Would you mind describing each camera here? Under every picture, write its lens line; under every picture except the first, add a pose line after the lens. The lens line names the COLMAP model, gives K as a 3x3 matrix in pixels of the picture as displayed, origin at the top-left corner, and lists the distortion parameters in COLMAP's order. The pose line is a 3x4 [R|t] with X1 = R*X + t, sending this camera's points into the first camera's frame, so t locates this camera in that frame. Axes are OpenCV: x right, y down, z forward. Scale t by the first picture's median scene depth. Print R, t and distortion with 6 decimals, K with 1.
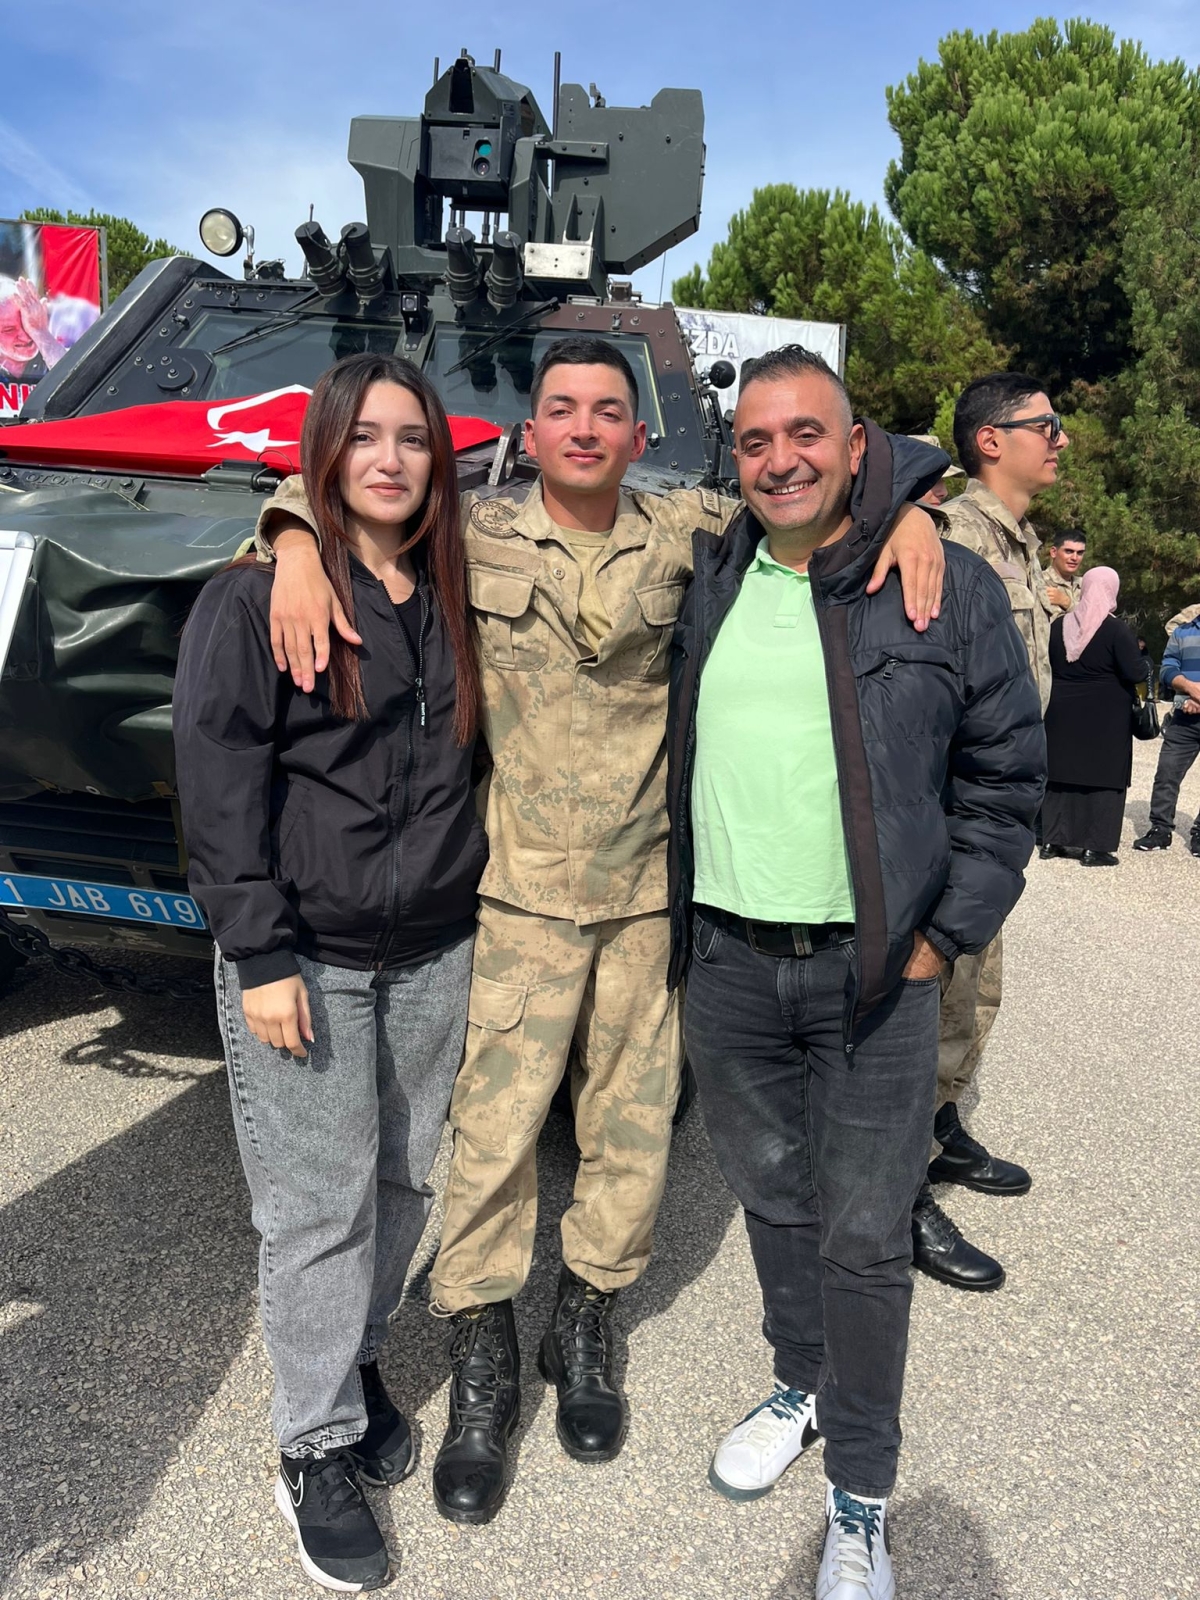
lens RADIAL K [[1240.2, 0, 601.0], [0, 1240.2, 811.8], [0, 0, 1]] dist [0.095319, -0.145448]
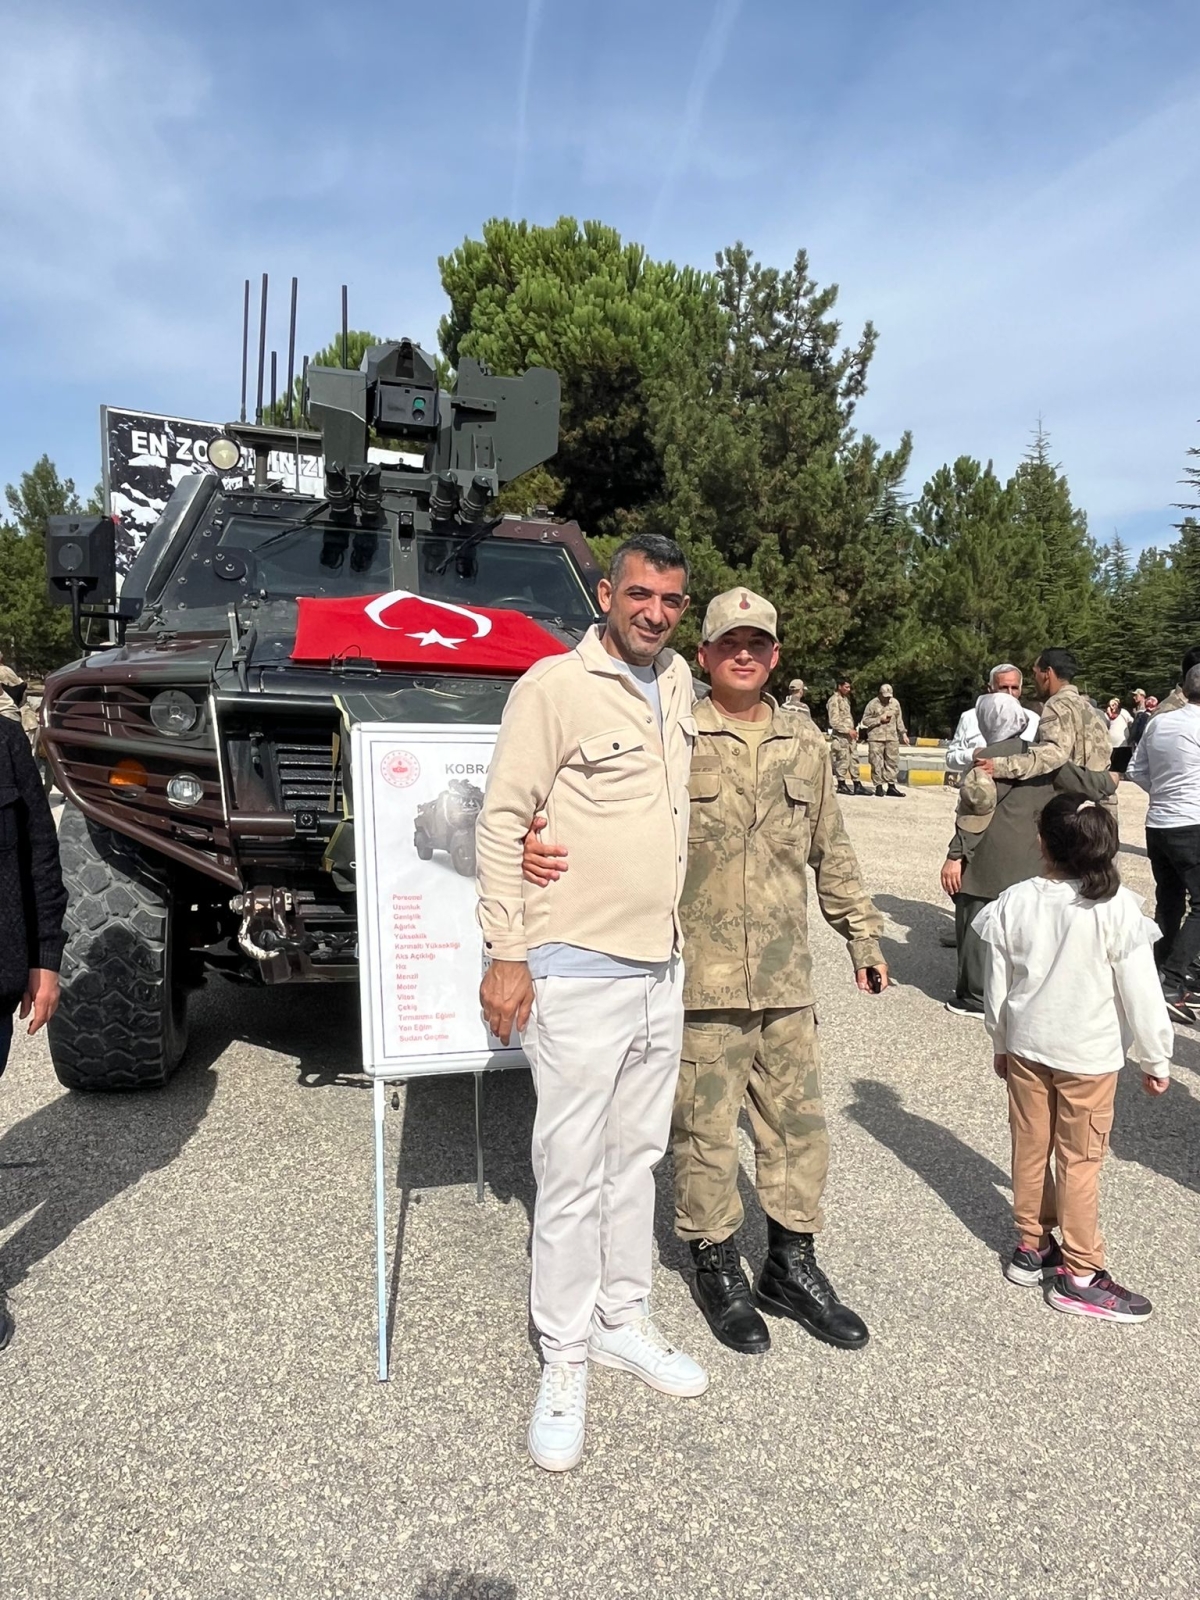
lens RADIAL K [[1187.6, 0, 600.0], [0, 1187.6, 800.0], [0, 0, 1]] dist [0.002104, 0.002118]
pose [[0.925705, -0.063164, 0.372934, -0.097191], [0.087551, 0.994964, -0.048804, -0.002694], [-0.367974, 0.077829, 0.926573, -0.056980]]
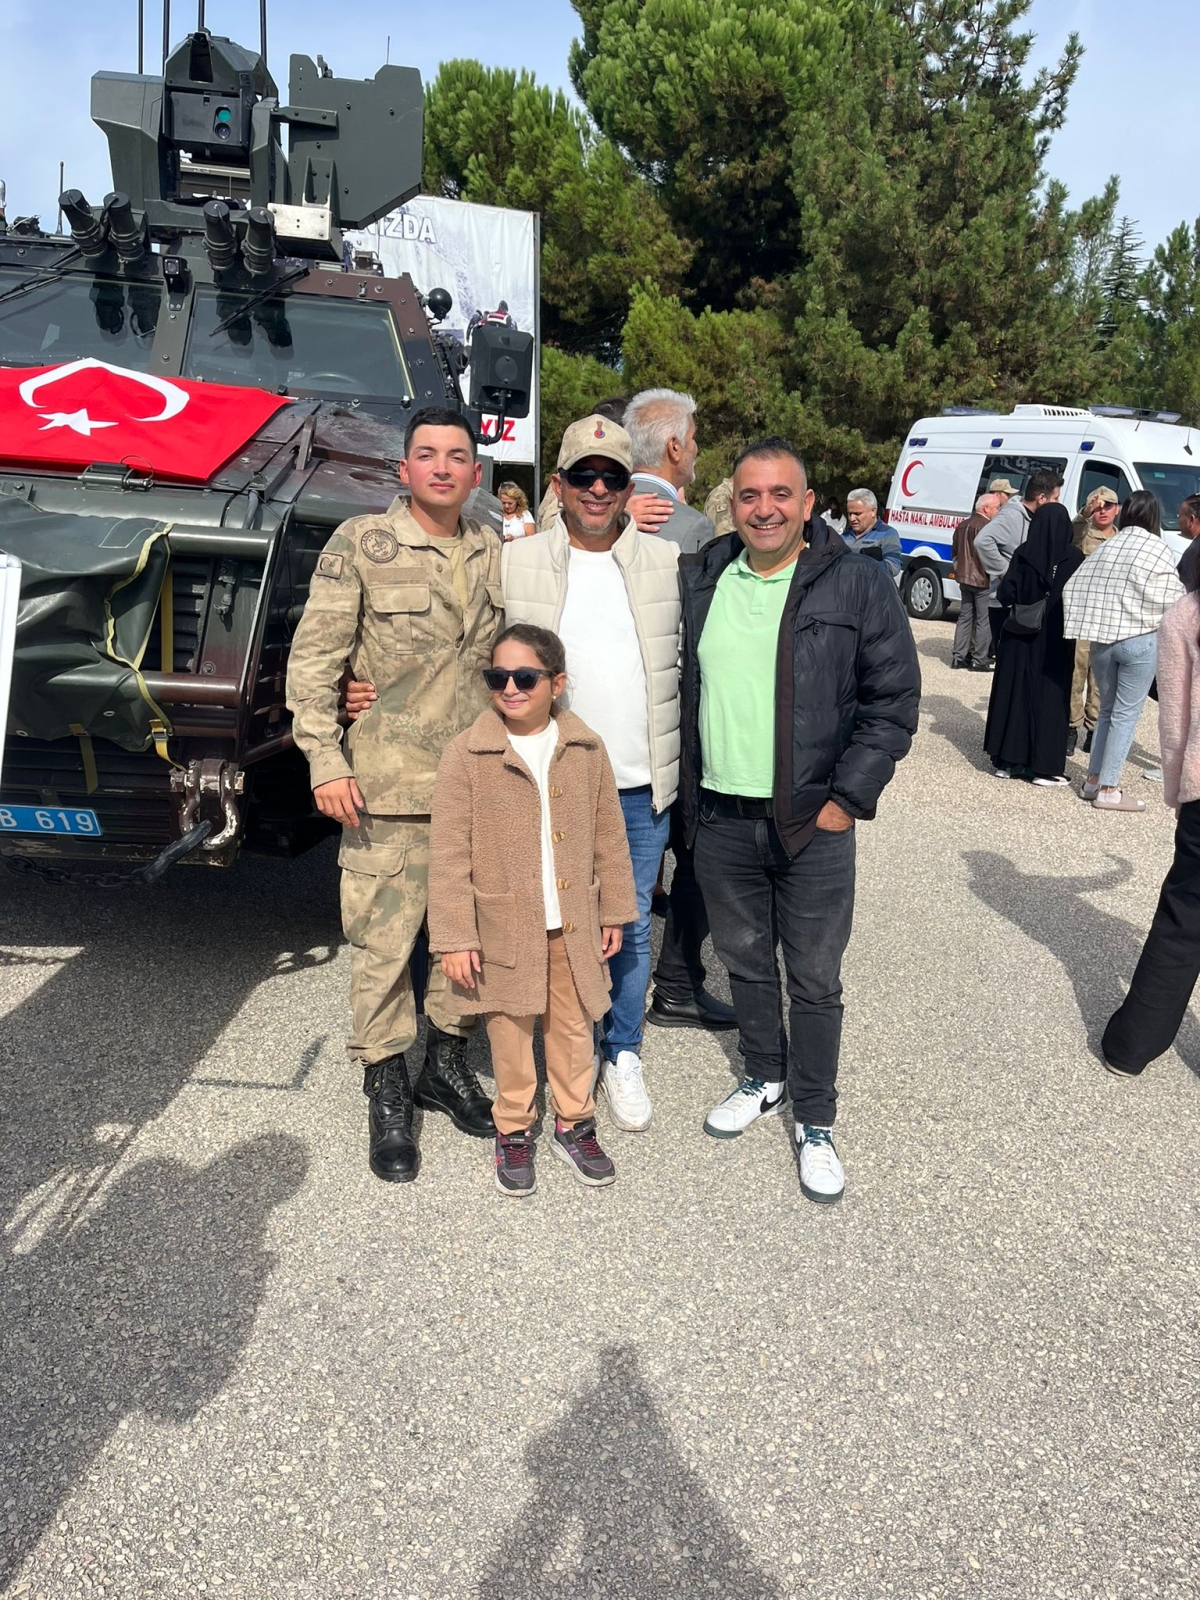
lens RADIAL K [[1236.6, 0, 608.7], [0, 1236.6, 823.6], [0, 0, 1]] dist [0.083909, -0.125700]
pose [[0.972007, -0.067507, 0.225043, -0.012449], [0.043843, 0.993124, 0.108543, -0.004202], [-0.230823, -0.095638, 0.968284, -0.043617]]
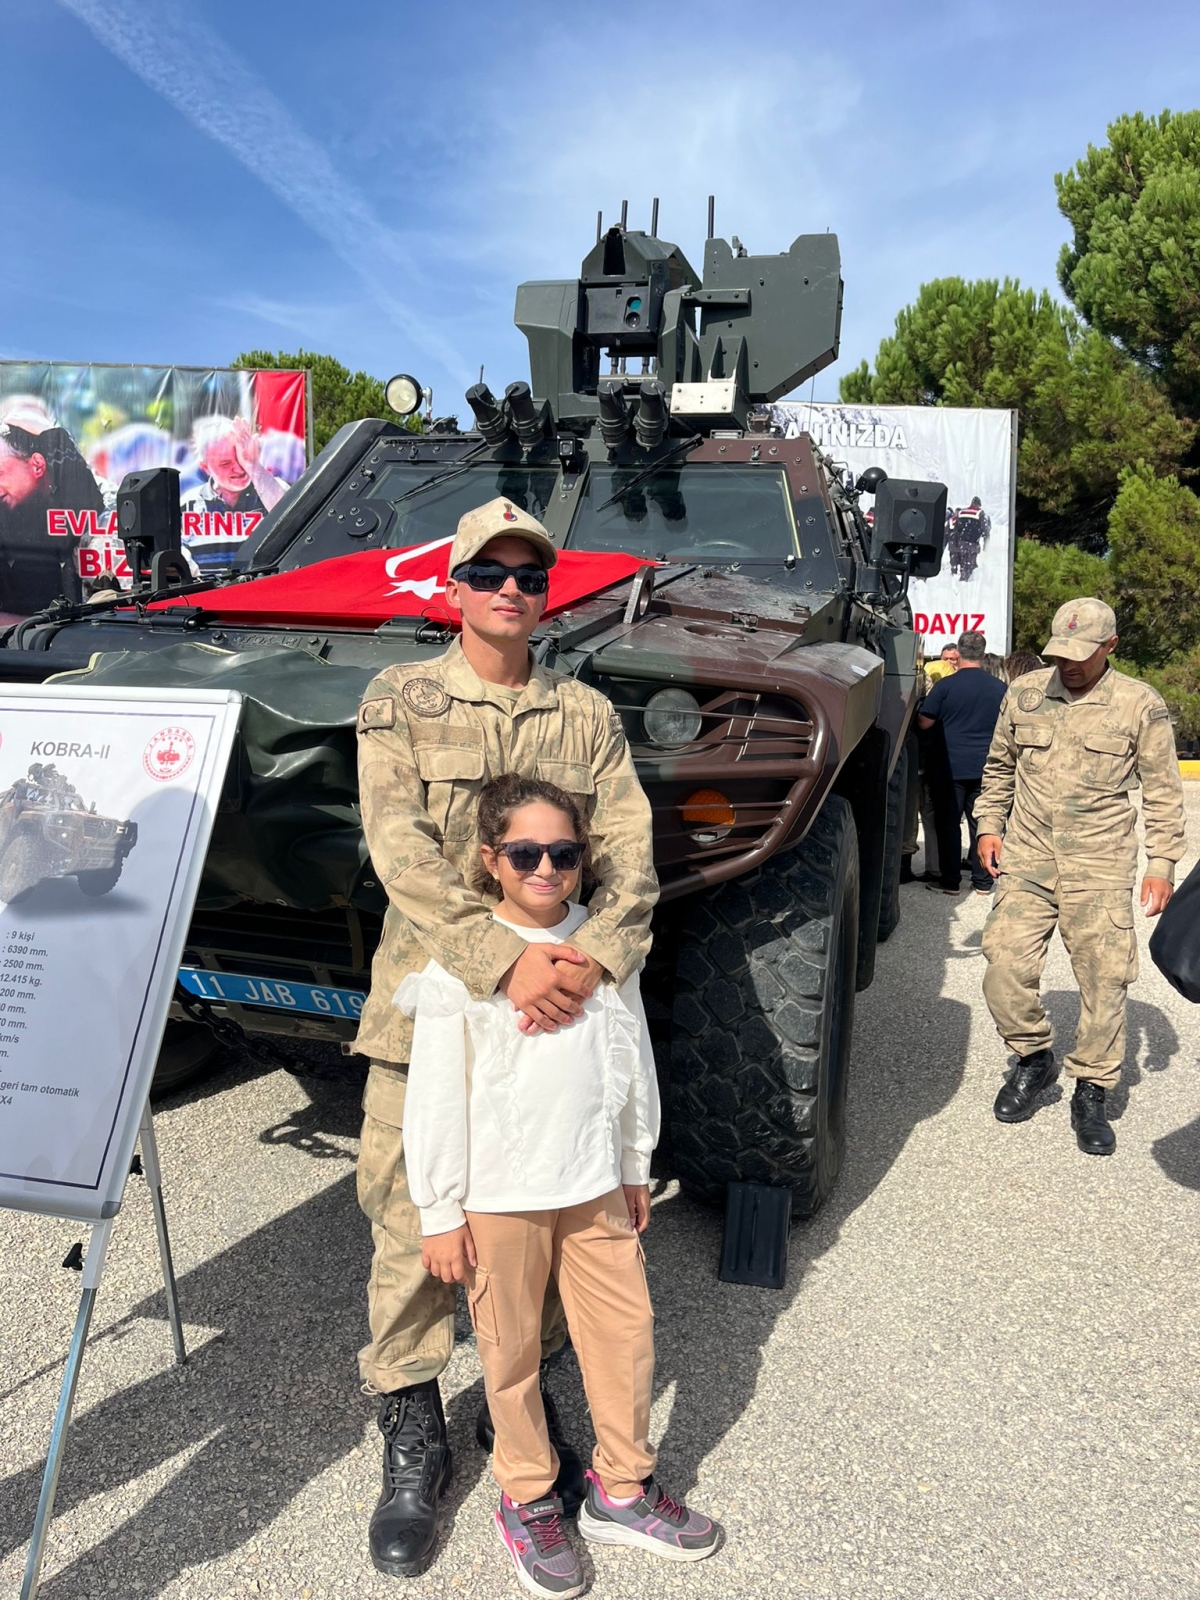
lens RADIAL K [[1239.5, 0, 575.7], [0, 1239.5, 811.9], [0, 0, 1]] dist [0.085442, -0.133680]
pose [[0.986754, -0.013414, -0.161671, 0.006138], [0.002209, 0.997594, -0.069287, -0.002205], [0.162211, 0.068012, 0.984409, -0.011965]]
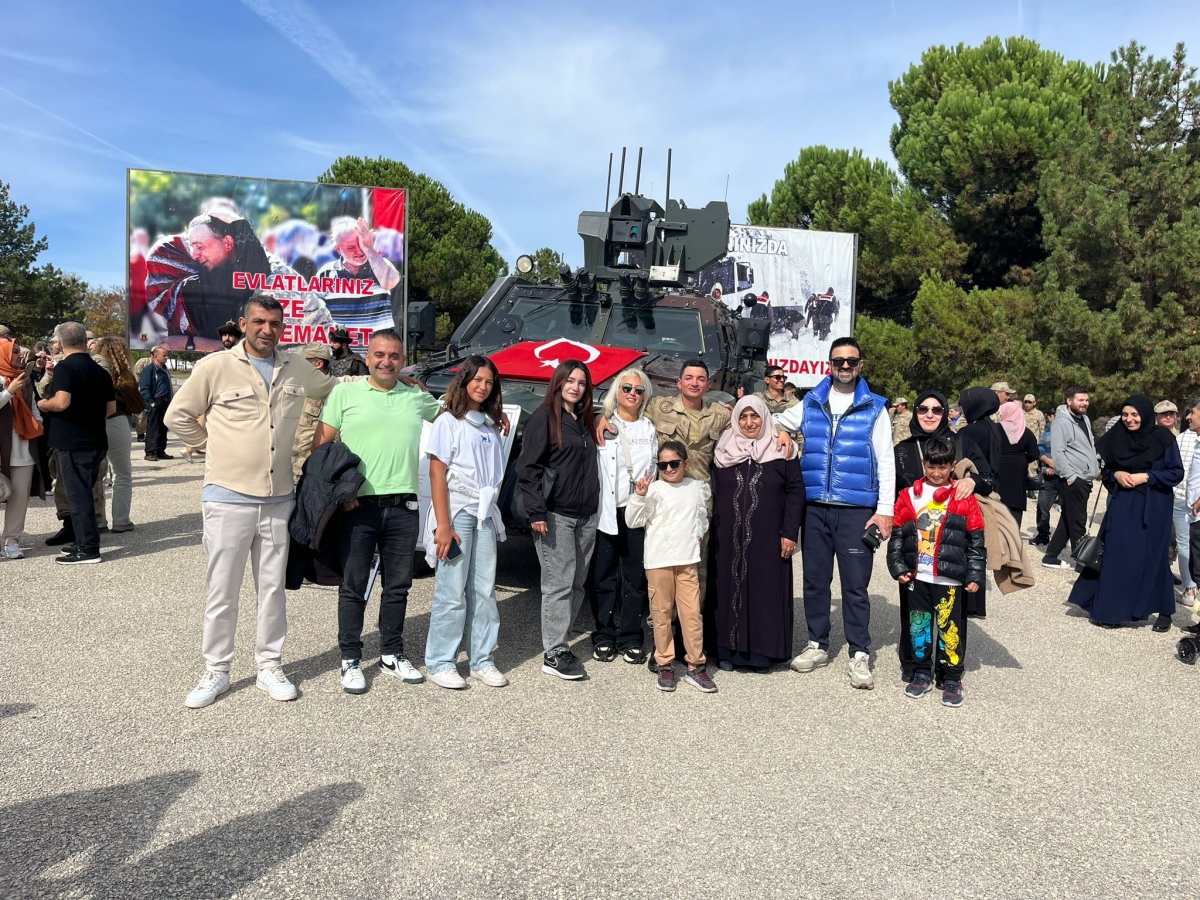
lens RADIAL K [[927.5, 0, 600.0], [0, 927.5, 450.0], [0, 0, 1]] dist [0.083909, -0.125700]
pose [[0.993505, 0.012266, -0.113121, 0.010906], [-0.025133, 0.993274, -0.113025, 0.021079], [0.110974, 0.115134, 0.987132, -0.162119]]
